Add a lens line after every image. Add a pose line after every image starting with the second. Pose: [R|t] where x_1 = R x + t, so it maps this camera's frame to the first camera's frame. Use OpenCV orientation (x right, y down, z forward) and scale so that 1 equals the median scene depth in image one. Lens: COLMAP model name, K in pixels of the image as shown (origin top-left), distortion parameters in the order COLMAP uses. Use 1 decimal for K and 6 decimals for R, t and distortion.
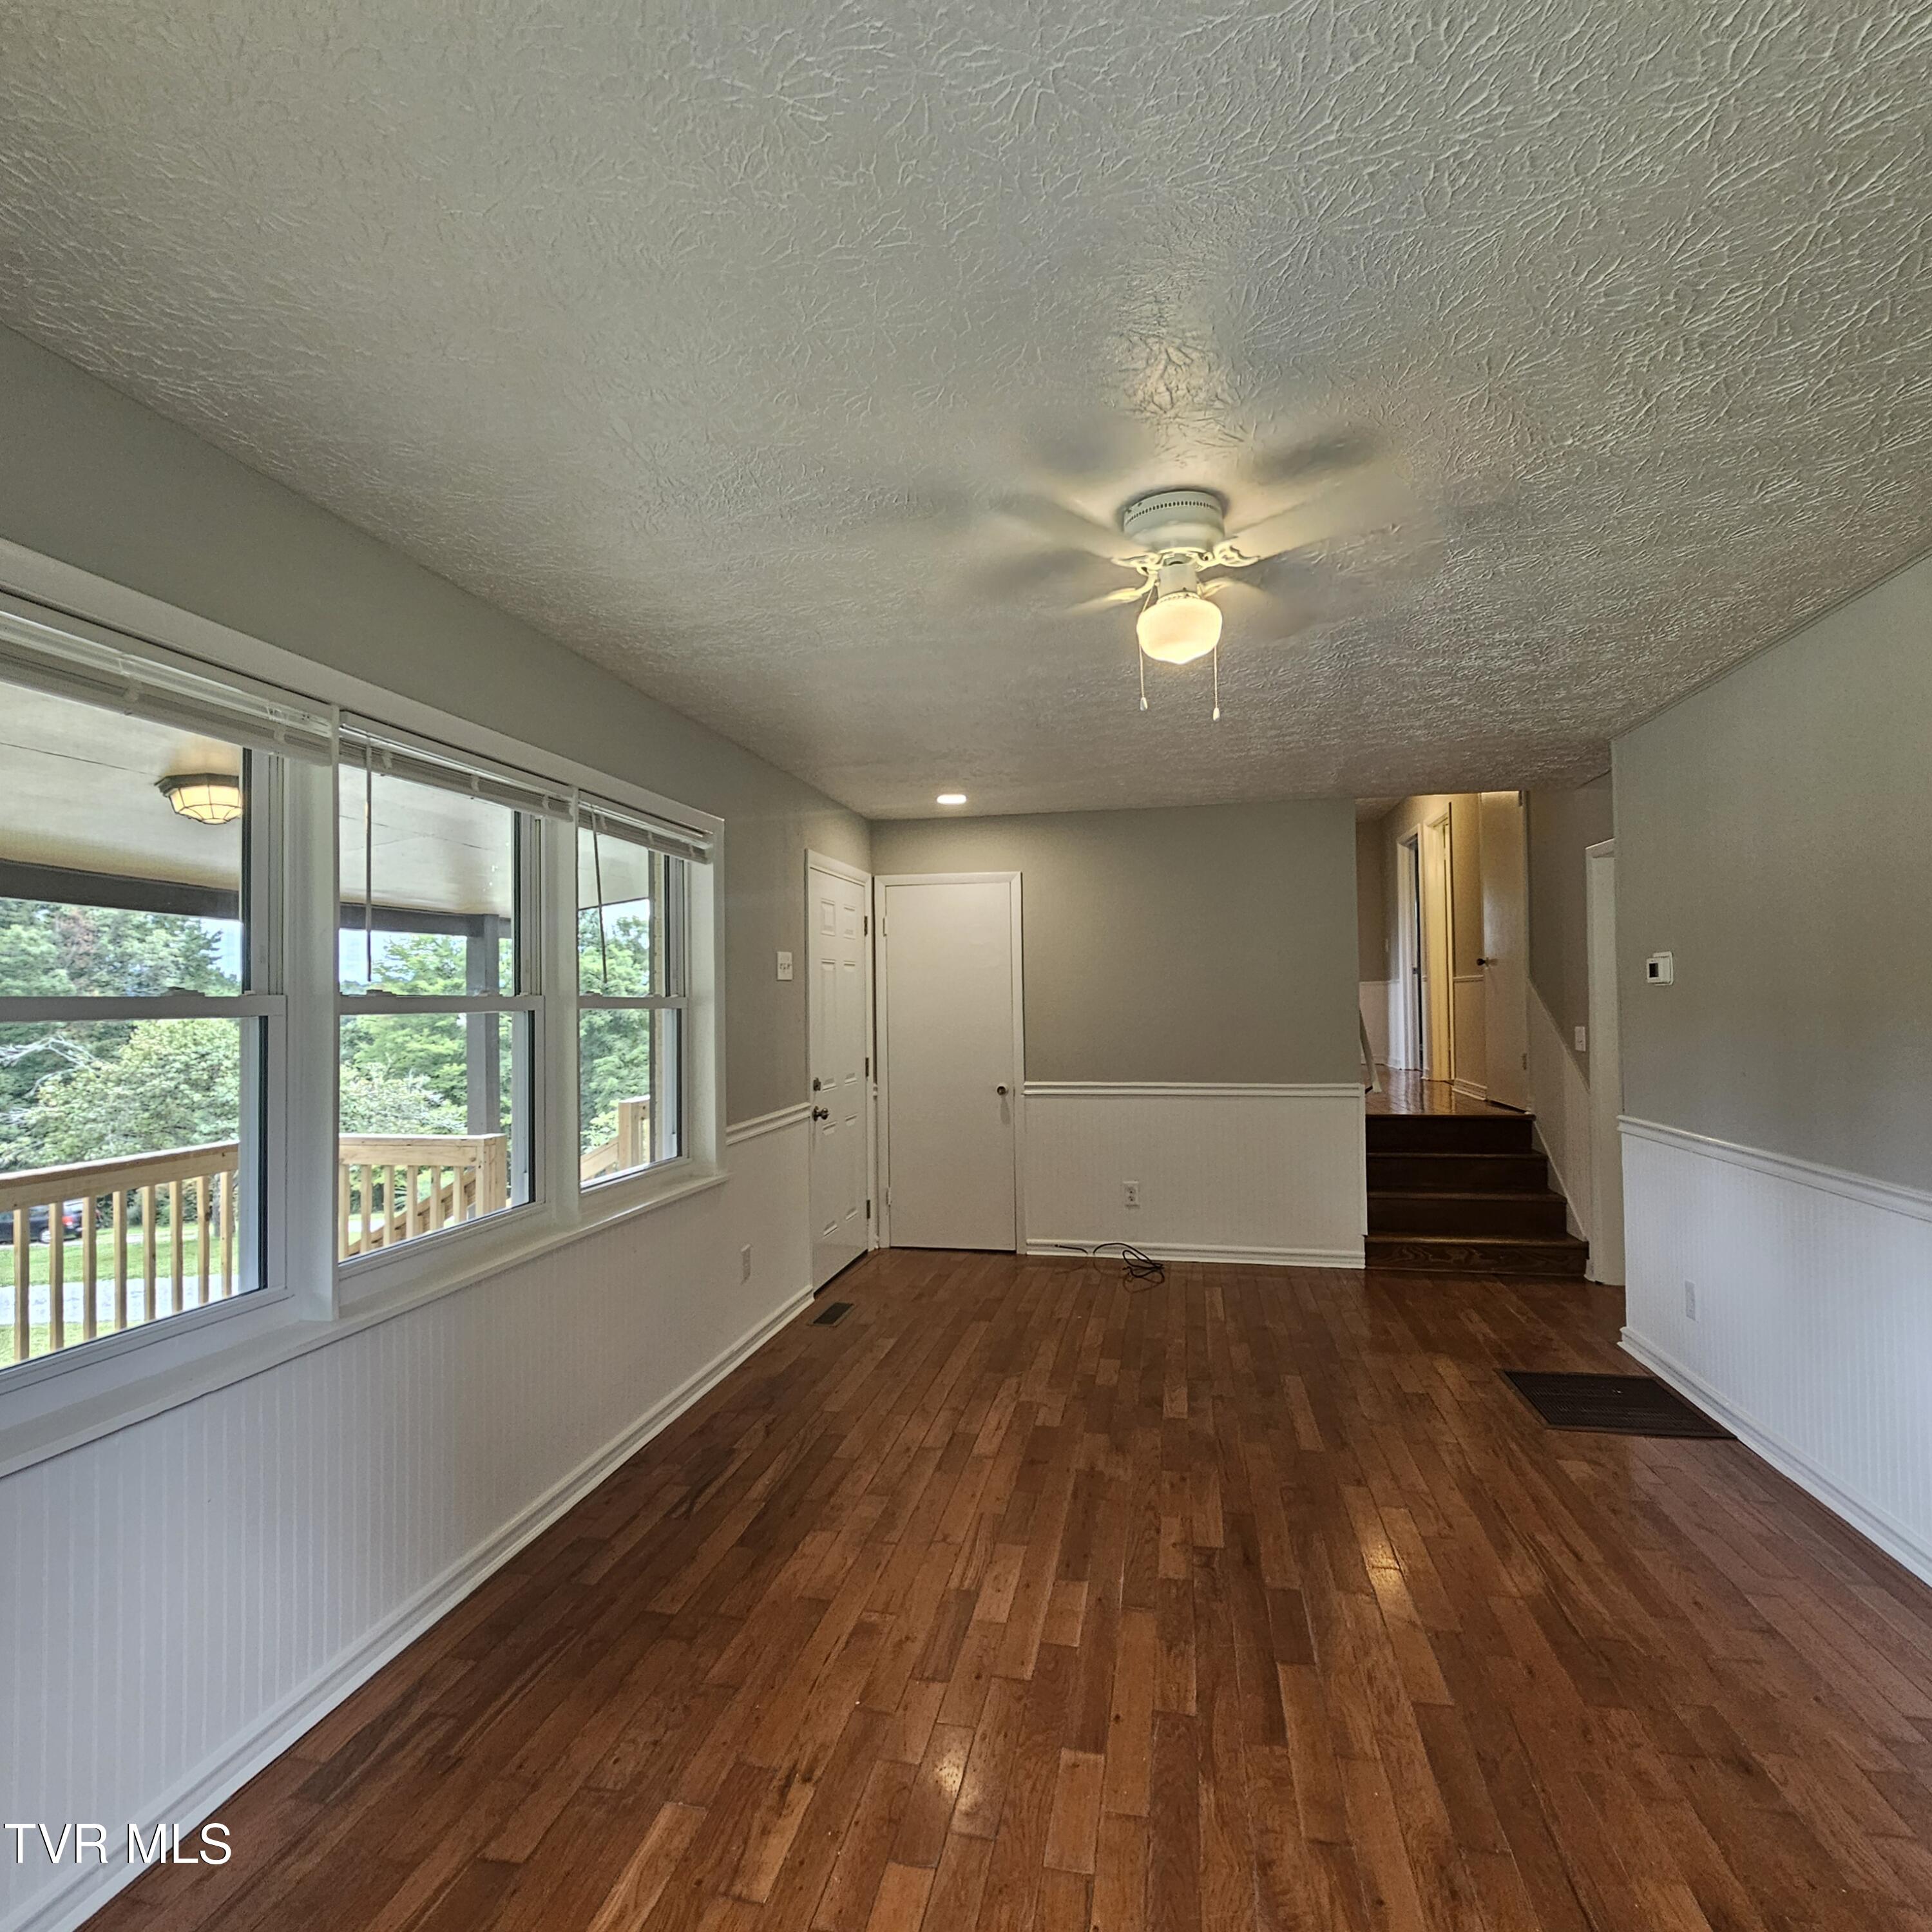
lens RADIAL K [[1056.2, 0, 965.0], [0, 1056.2, 976.9], [0, 0, 1]] dist [0.003177, -0.000783]
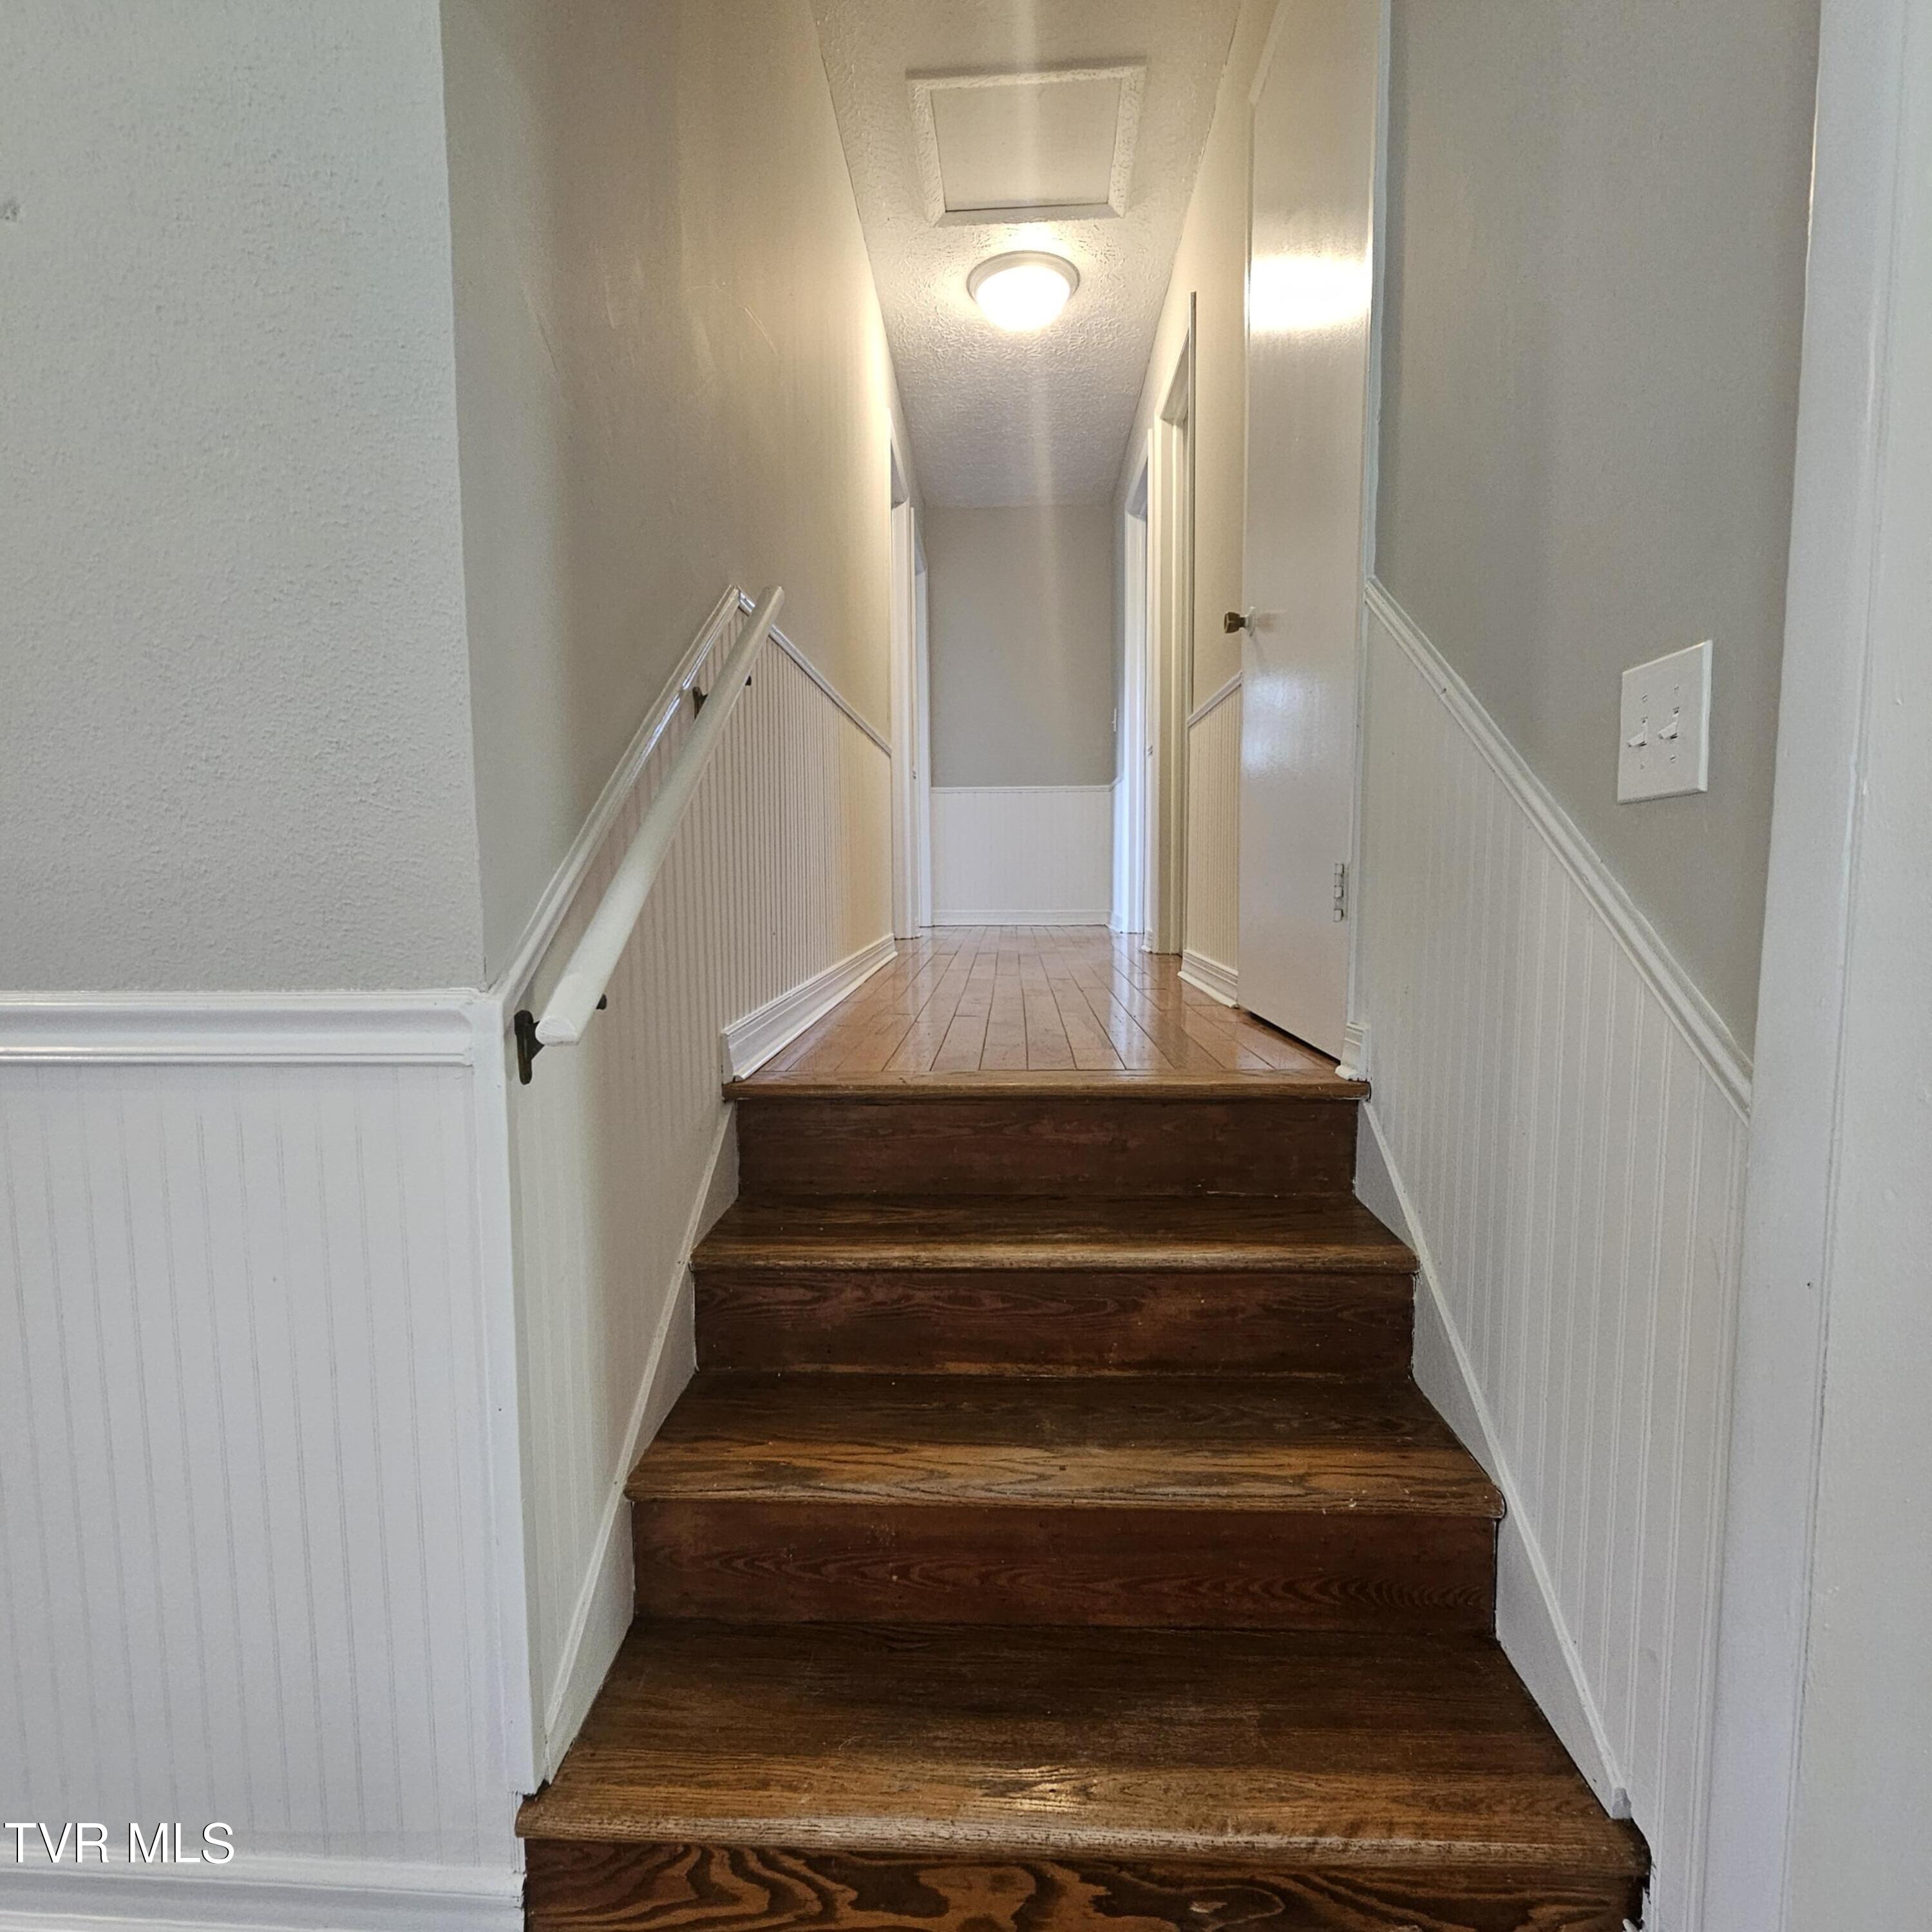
lens RADIAL K [[1056.2, 0, 965.0], [0, 1056.2, 976.9], [0, 0, 1]] dist [0.003177, -0.000783]
pose [[0.987457, -0.018280, 0.156827, 0.388686], [-0.000833, 0.992659, 0.120947, 0.068463], [-0.157886, -0.119560, 0.980193, 0.743302]]
